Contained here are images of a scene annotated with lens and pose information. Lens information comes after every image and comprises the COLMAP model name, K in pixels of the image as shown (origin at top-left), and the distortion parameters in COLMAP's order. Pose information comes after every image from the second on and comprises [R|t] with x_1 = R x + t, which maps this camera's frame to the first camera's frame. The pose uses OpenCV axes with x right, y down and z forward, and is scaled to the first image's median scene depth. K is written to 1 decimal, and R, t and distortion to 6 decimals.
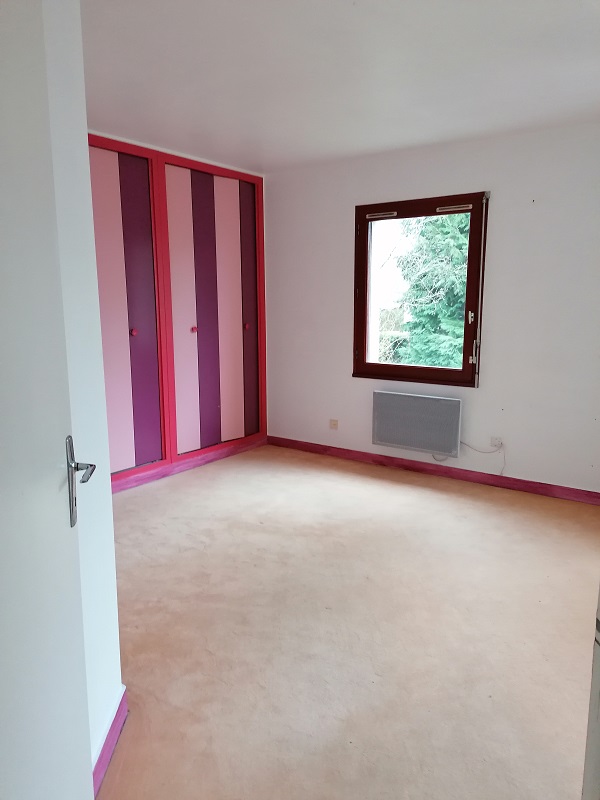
lens RADIAL K [[592.3, 0, 305.5], [0, 592.3, 396.5], [0, 0, 1]] dist [0.091327, -0.109590]
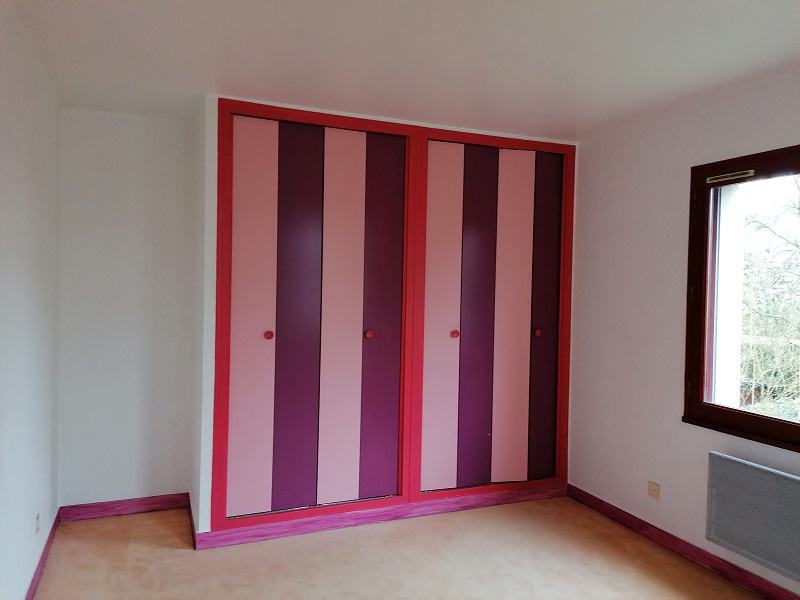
lens RADIAL K [[592.3, 0, 394.9], [0, 592.3, 296.3], [0, 0, 1]] dist [0.091327, -0.109590]
pose [[0.845332, 0.027251, -0.533545, 0.168355], [-0.108577, 0.986618, -0.121635, -0.056576], [0.523091, 0.160753, 0.836979, 0.280432]]
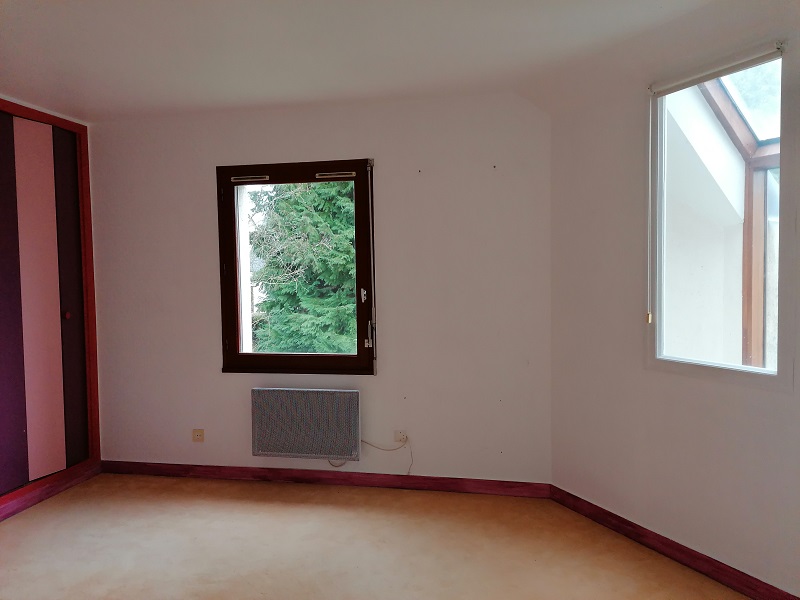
lens RADIAL K [[592.3, 0, 399.2], [0, 592.3, 297.7], [0, 0, 1]] dist [0.091327, -0.109590]
pose [[0.916086, -0.030653, 0.399808, -0.021535], [0.081780, 0.990399, -0.111451, -0.025222], [-0.392554, 0.134795, 0.909798, 0.168163]]
